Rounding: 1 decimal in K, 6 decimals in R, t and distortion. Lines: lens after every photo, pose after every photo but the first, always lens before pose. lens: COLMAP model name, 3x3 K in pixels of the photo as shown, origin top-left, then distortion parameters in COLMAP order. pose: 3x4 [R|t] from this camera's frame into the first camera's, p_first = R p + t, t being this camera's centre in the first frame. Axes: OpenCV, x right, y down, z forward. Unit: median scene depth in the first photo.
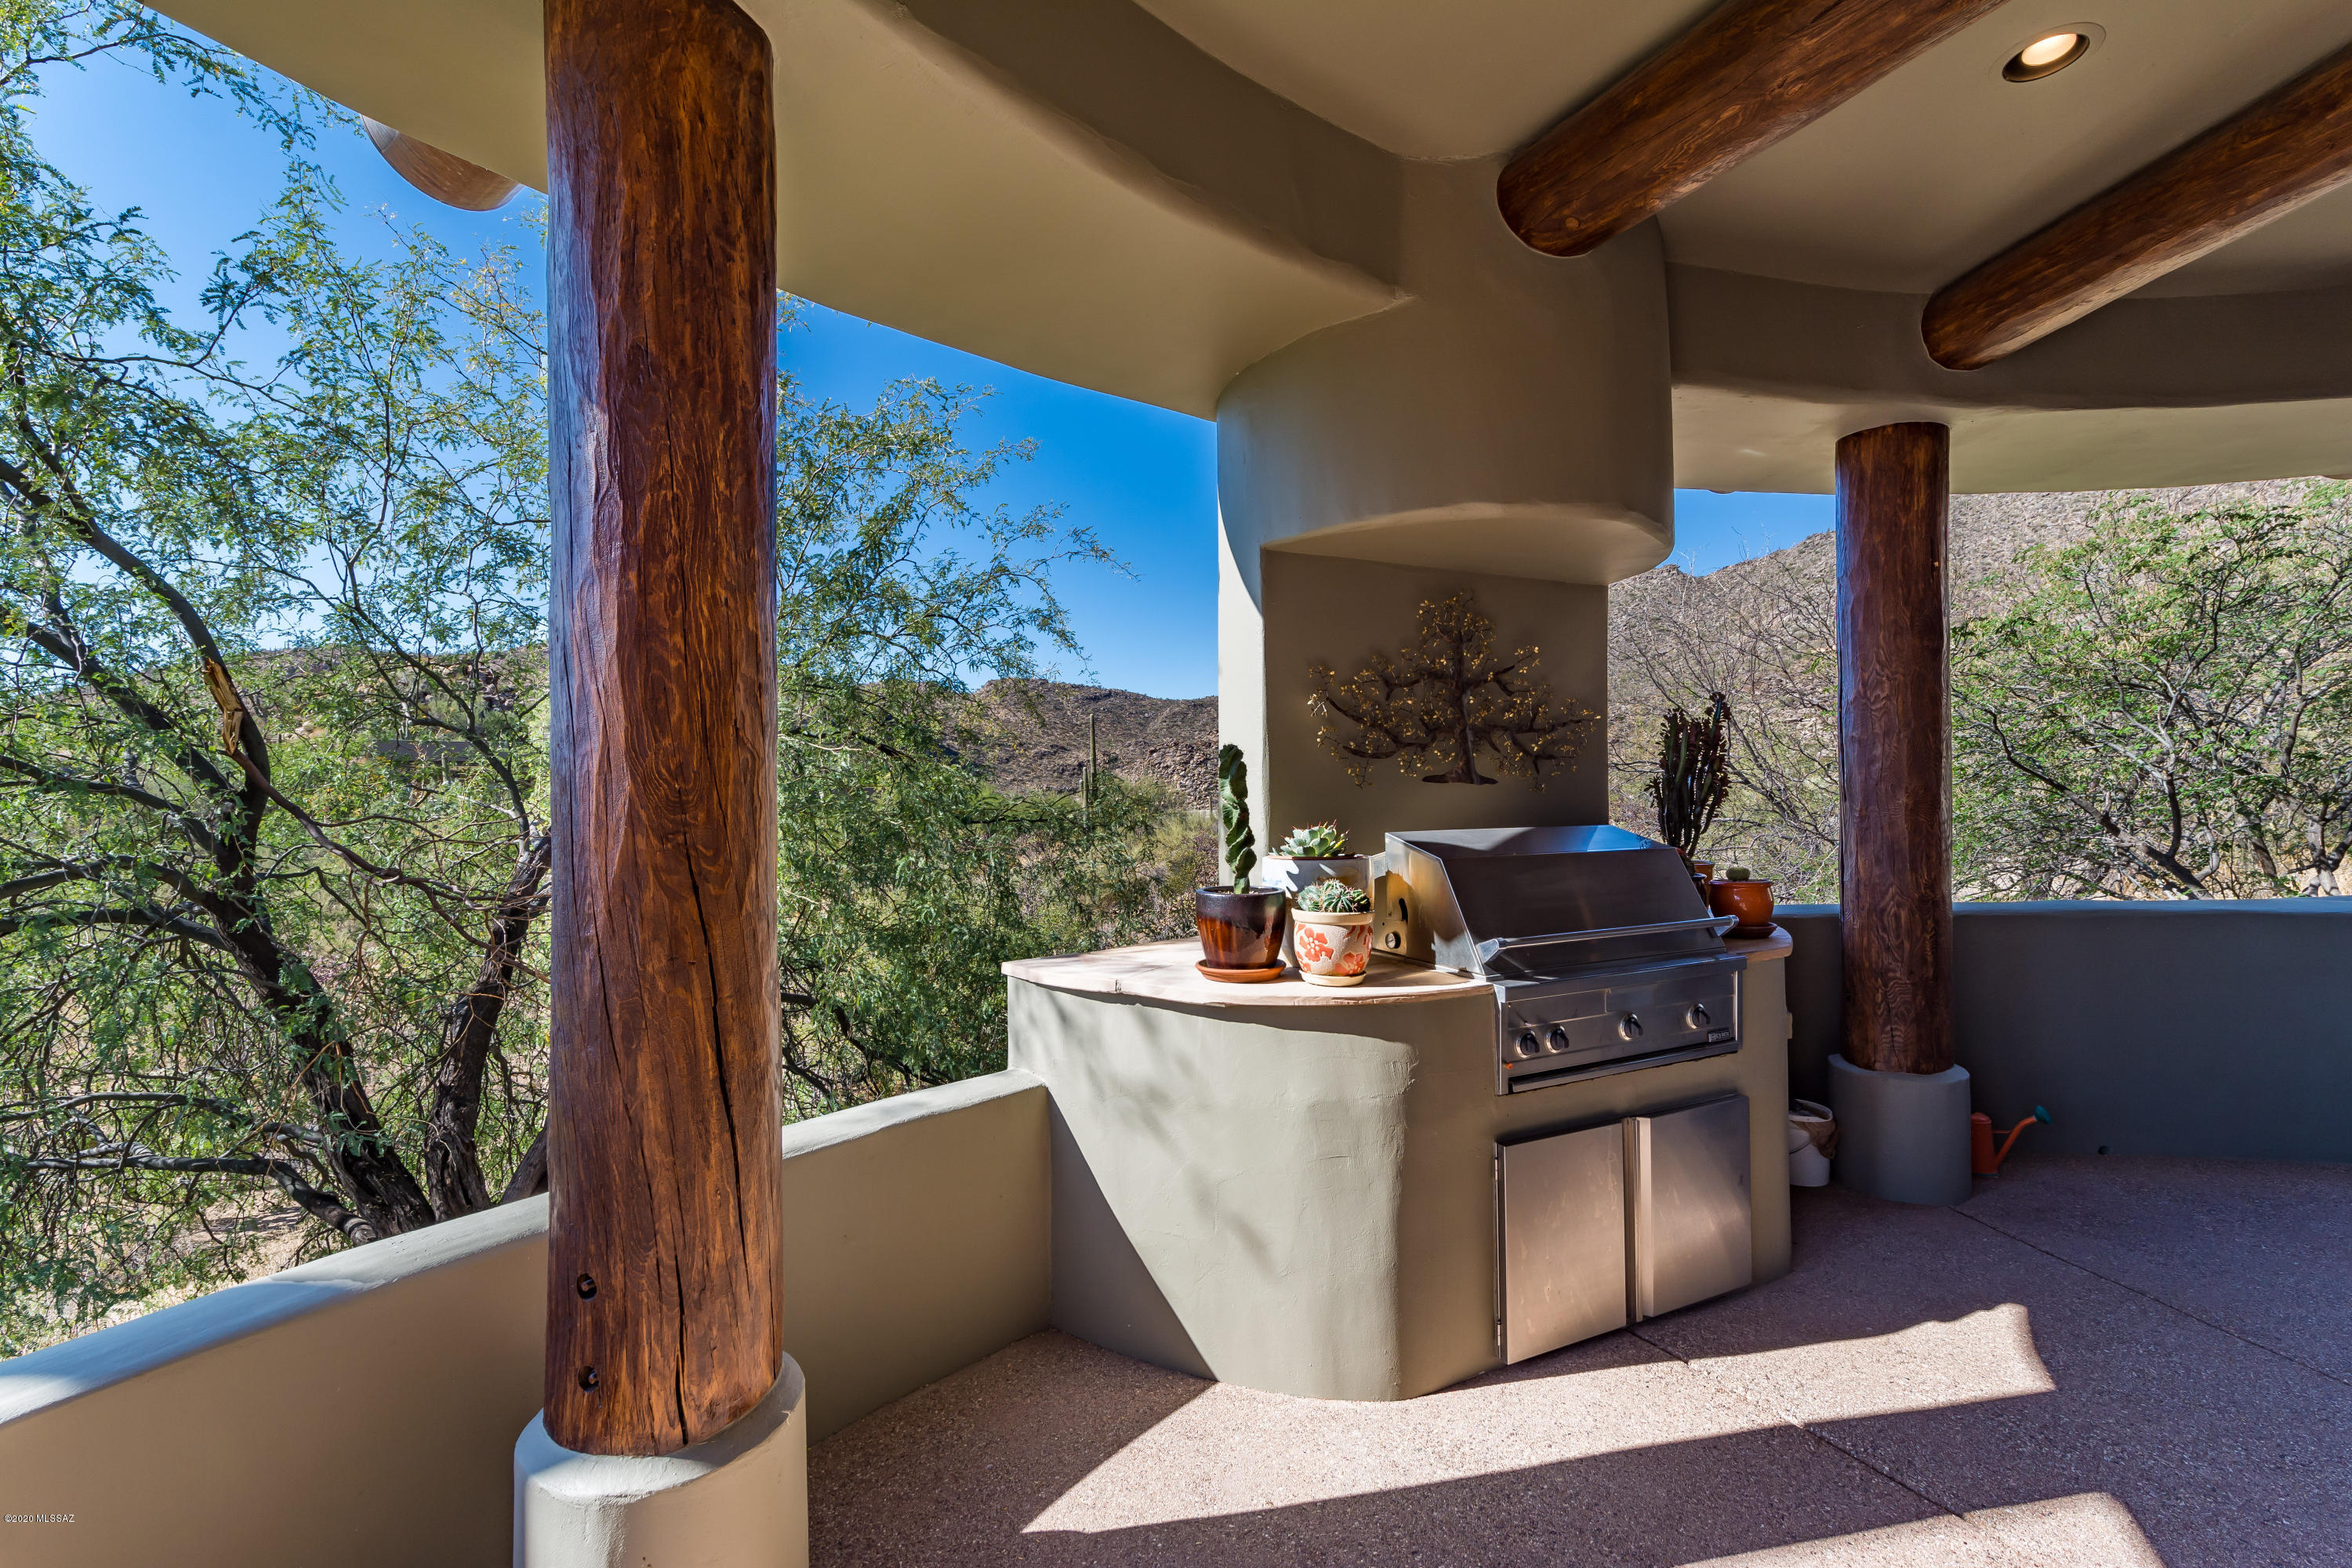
lens RADIAL K [[1023.5, 0, 1178.4], [0, 1023.5, 791.1], [0, 0, 1]] dist [-0.006180, 0.003865]
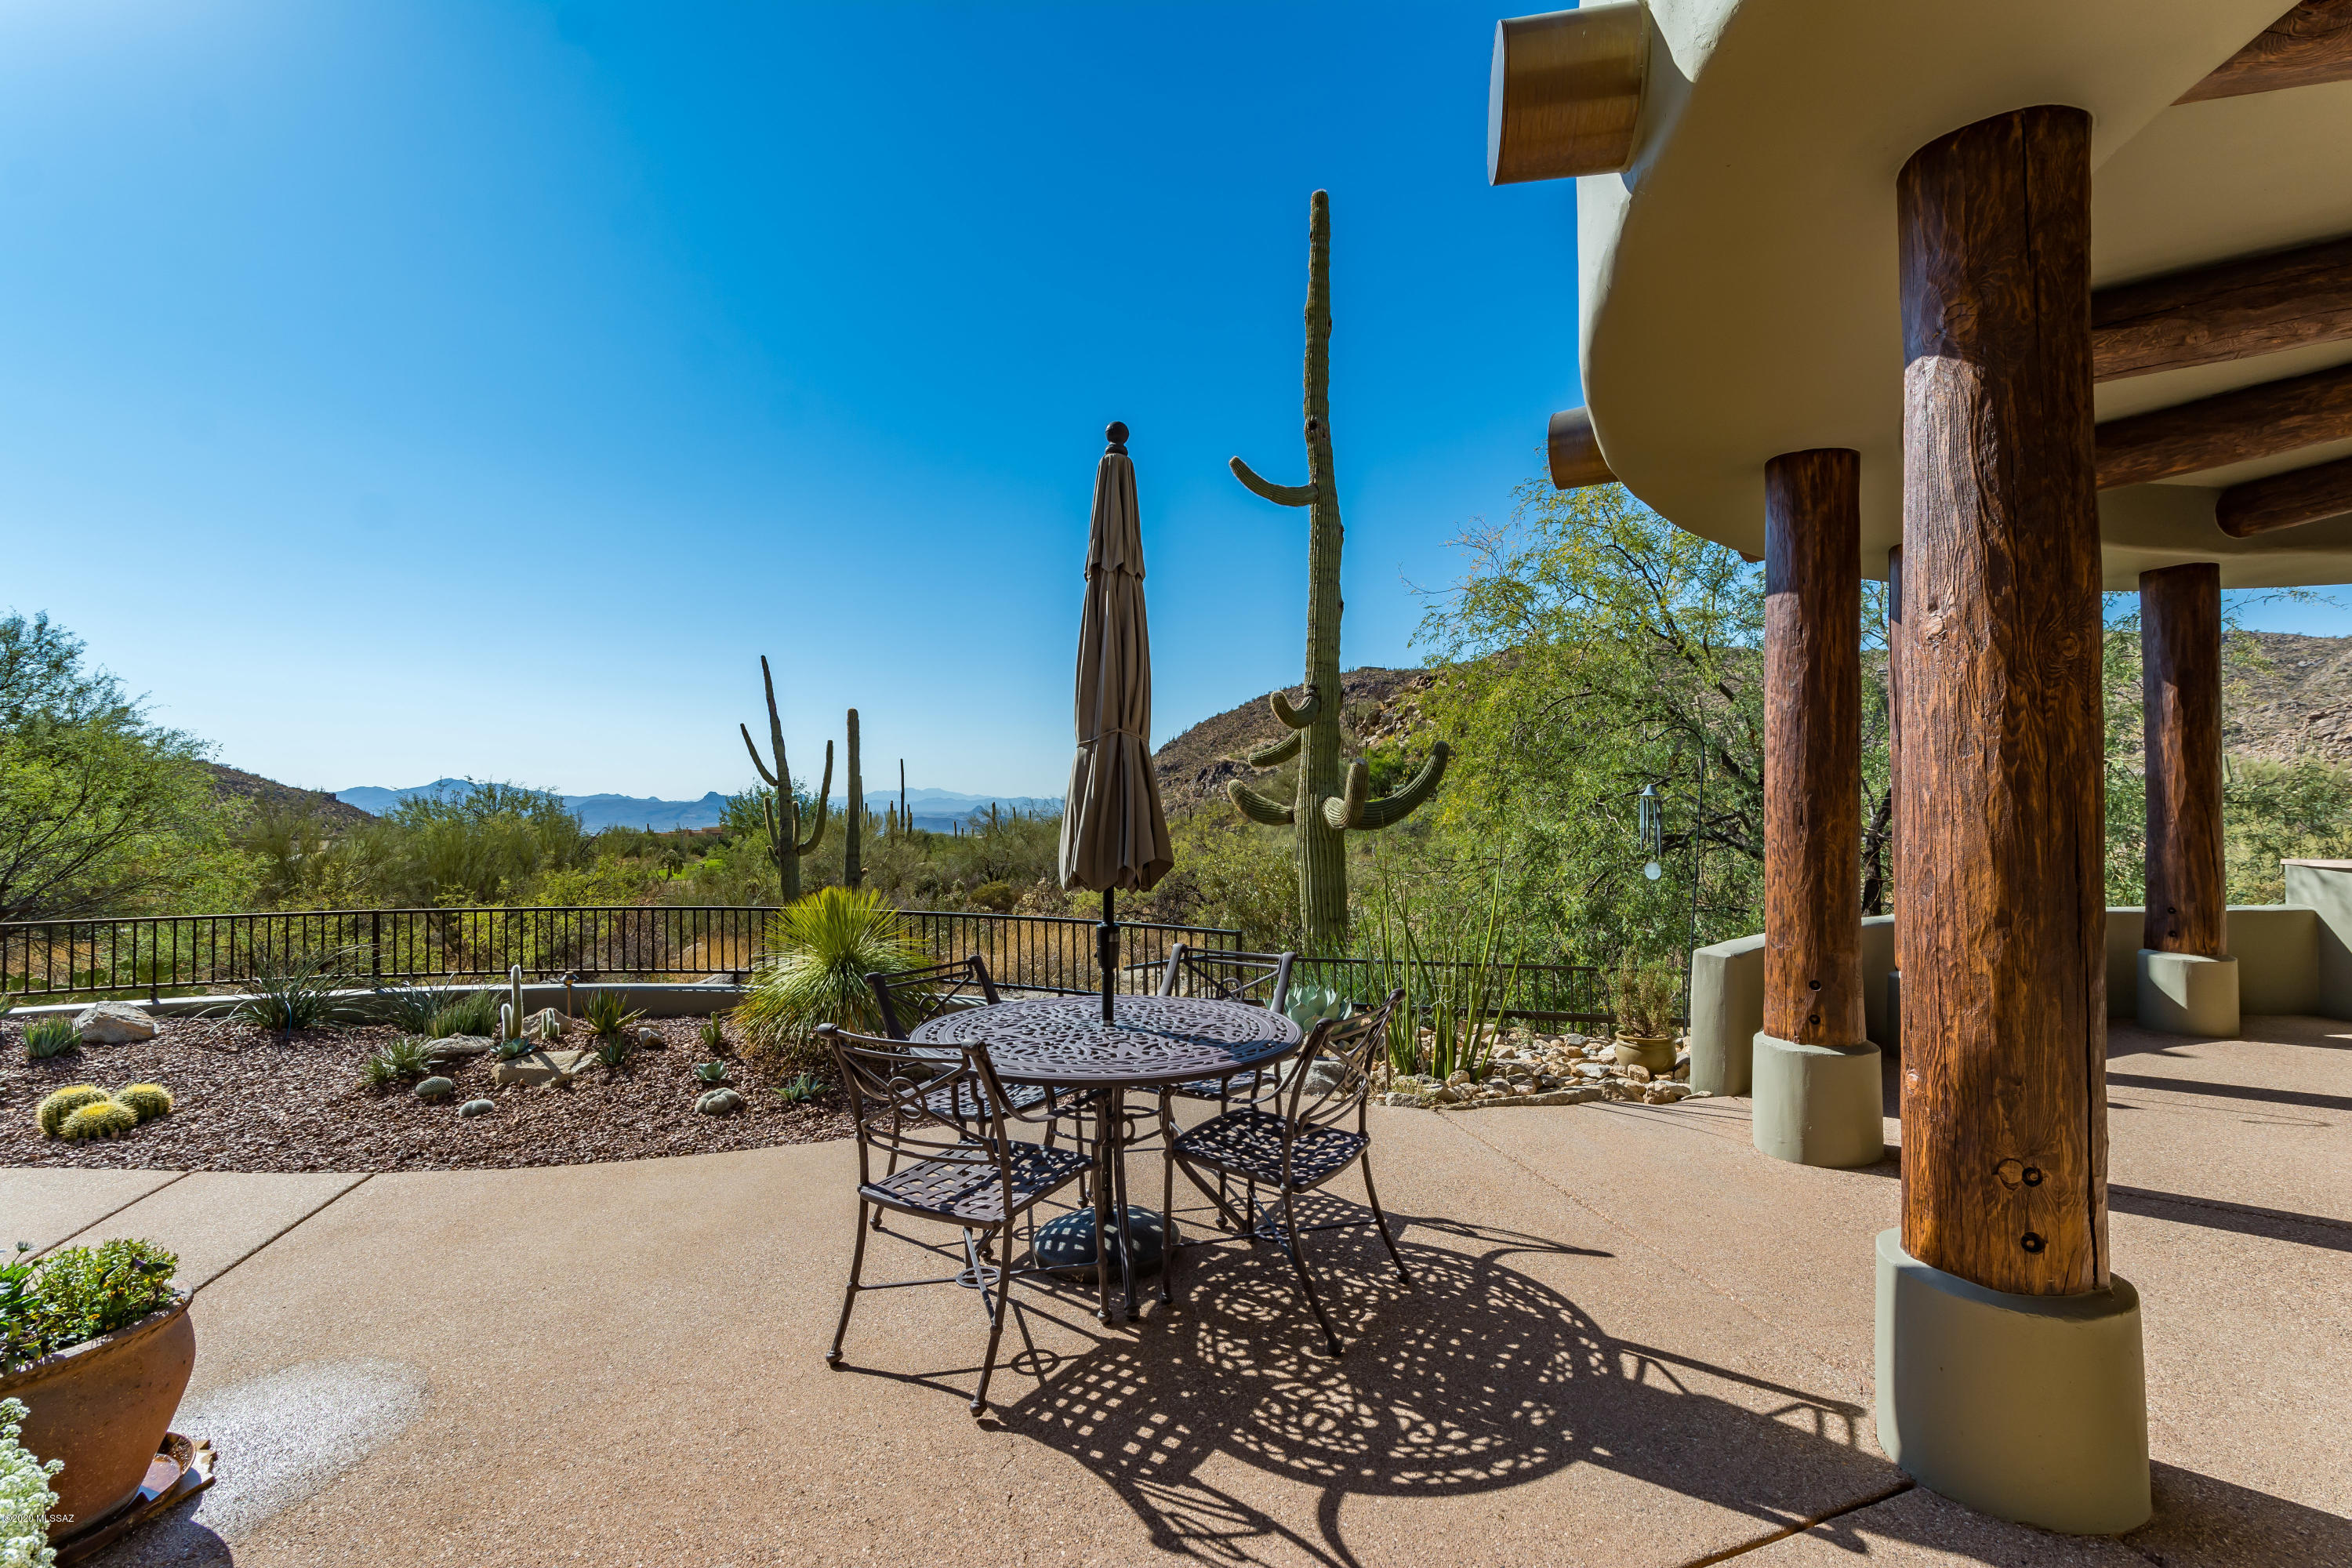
lens RADIAL K [[1023.5, 0, 1178.4], [0, 1023.5, 791.1], [0, 0, 1]] dist [-0.006180, 0.003865]
pose [[0.649332, -0.002699, -0.760500, -0.071791], [0.009547, 0.999944, 0.004602, -0.026387], [0.760445, -0.010249, 0.649322, -4.370596]]
